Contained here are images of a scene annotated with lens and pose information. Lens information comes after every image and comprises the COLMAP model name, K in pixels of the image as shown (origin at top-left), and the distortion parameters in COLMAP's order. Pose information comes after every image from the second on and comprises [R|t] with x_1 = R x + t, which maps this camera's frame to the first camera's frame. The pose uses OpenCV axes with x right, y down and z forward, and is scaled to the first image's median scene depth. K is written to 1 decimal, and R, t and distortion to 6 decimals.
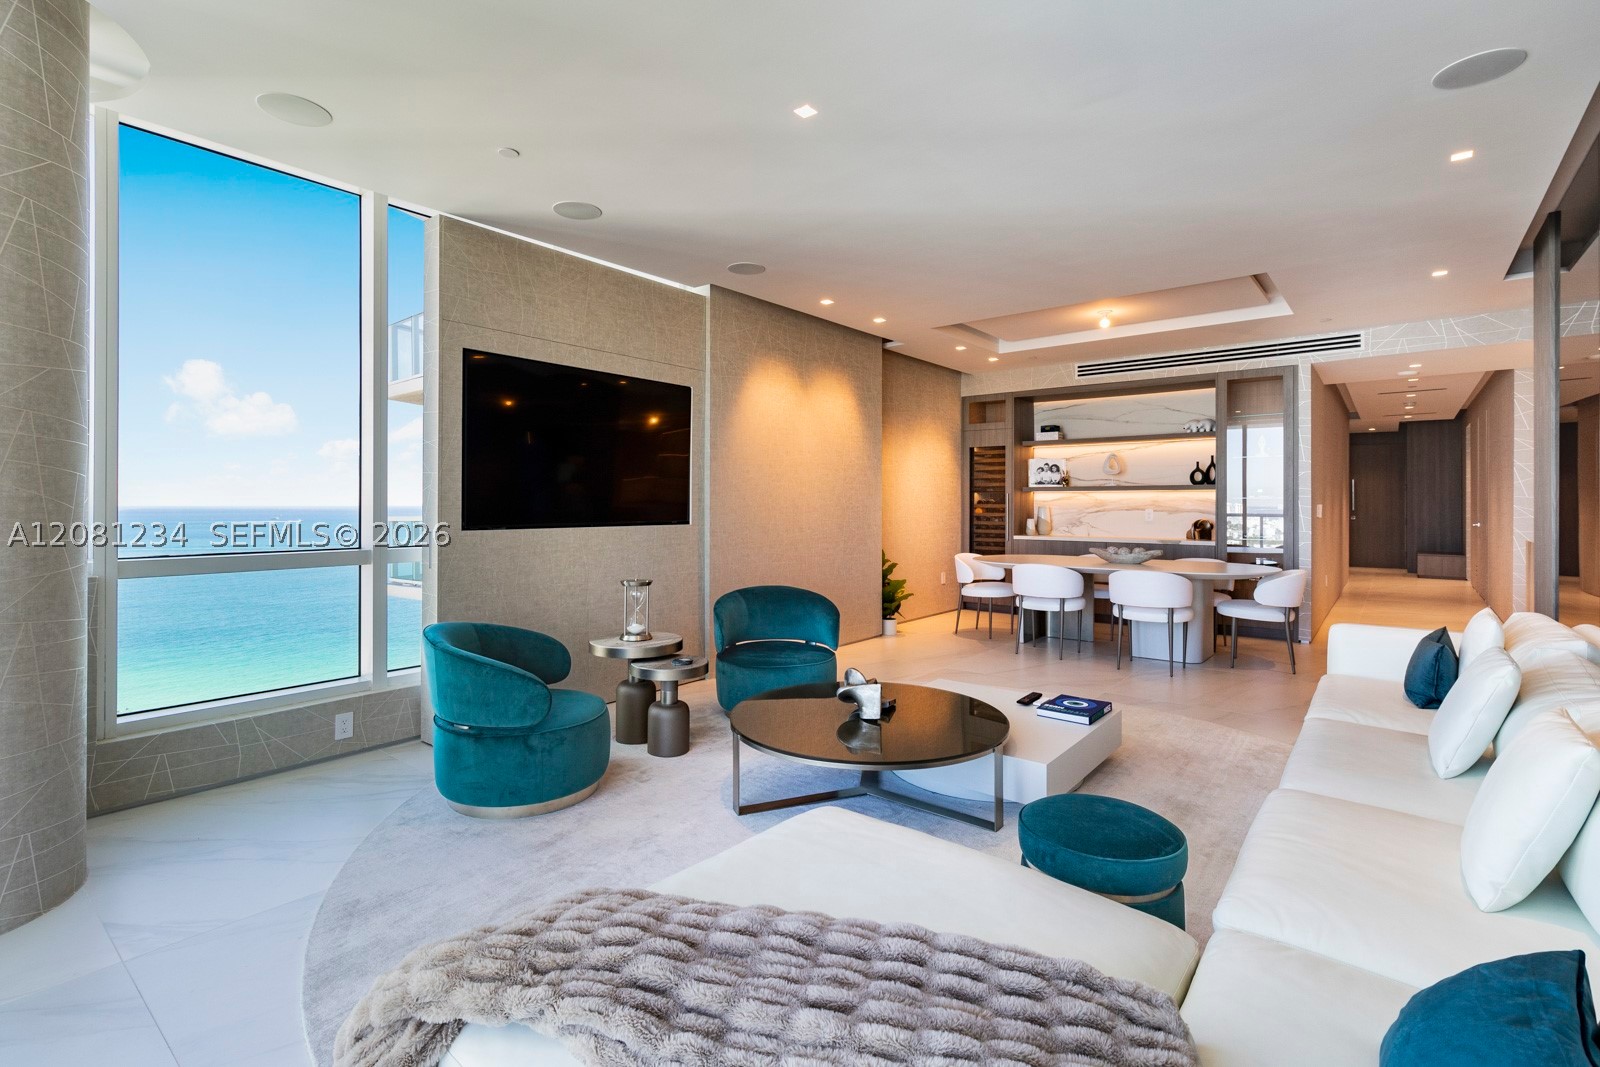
lens RADIAL K [[734.5, 0, 797.3], [0, 734.5, 513.2], [0, 0, 1]] dist [0.000577, -0.000477]
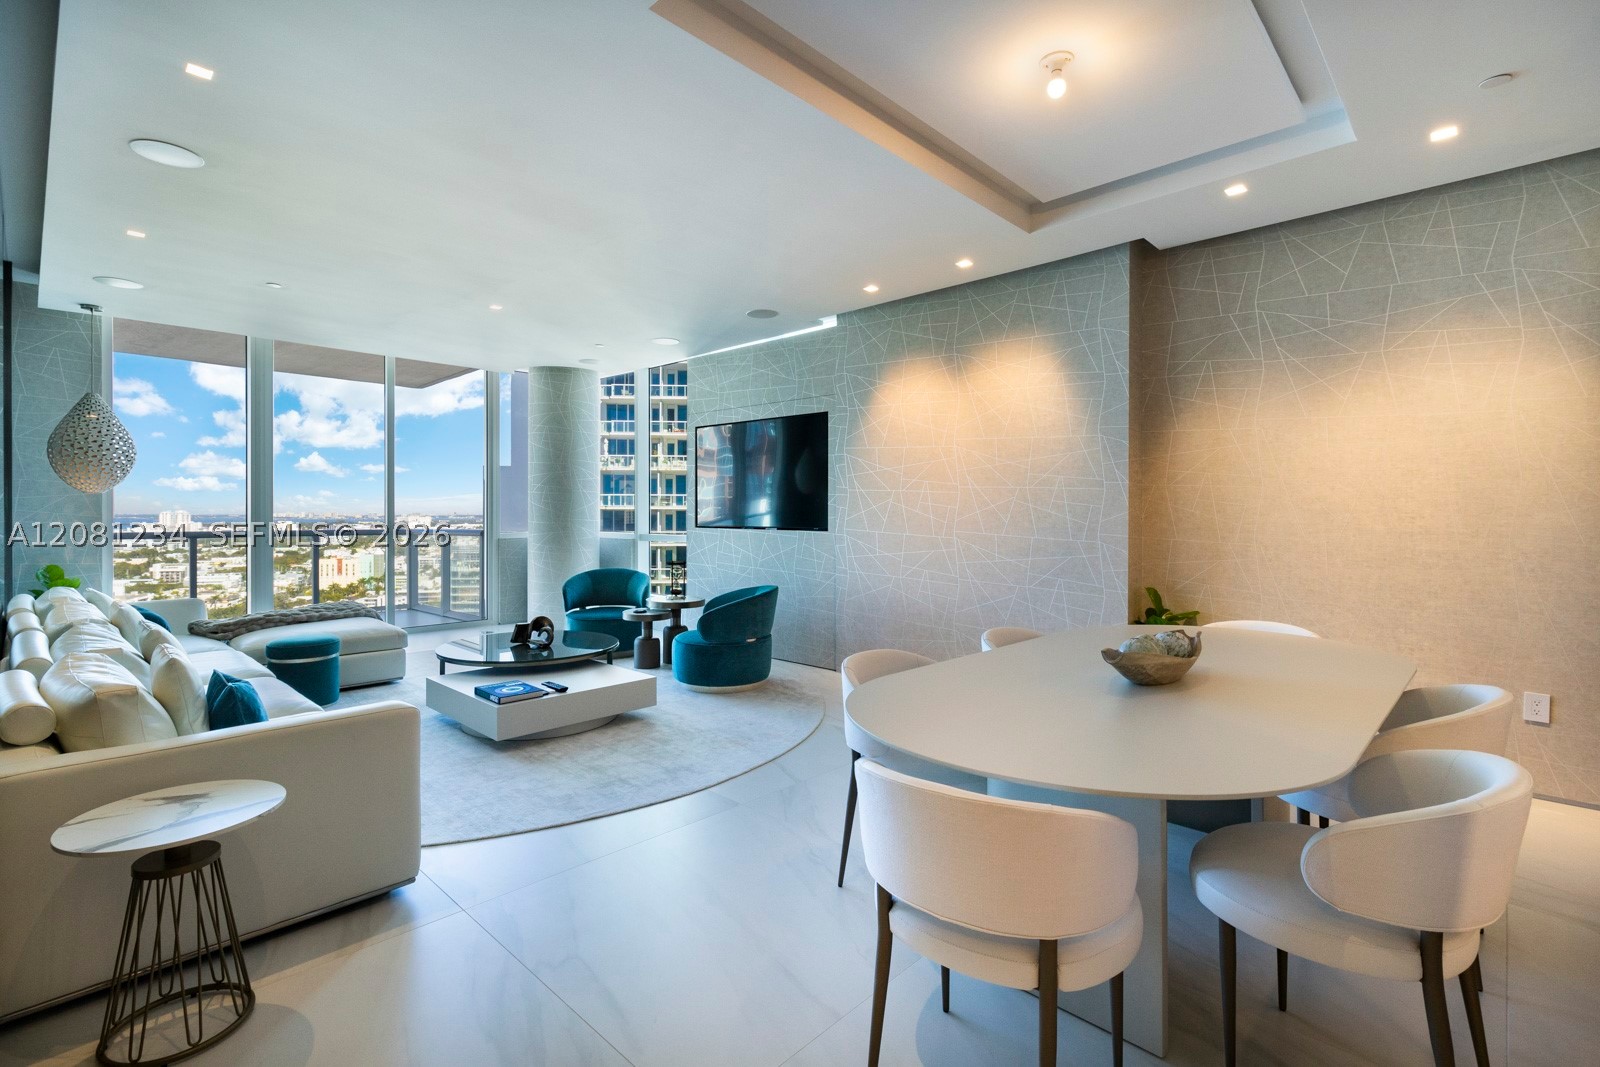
lens RADIAL K [[734.5, 0, 797.3], [0, 734.5, 513.2], [0, 0, 1]] dist [0.000577, -0.000477]
pose [[-0.077319, 0.002626, -0.997003, 0.965040], [-0.006085, 0.999977, 0.003106, -0.019205], [0.996988, 0.006307, -0.077301, 1.018883]]
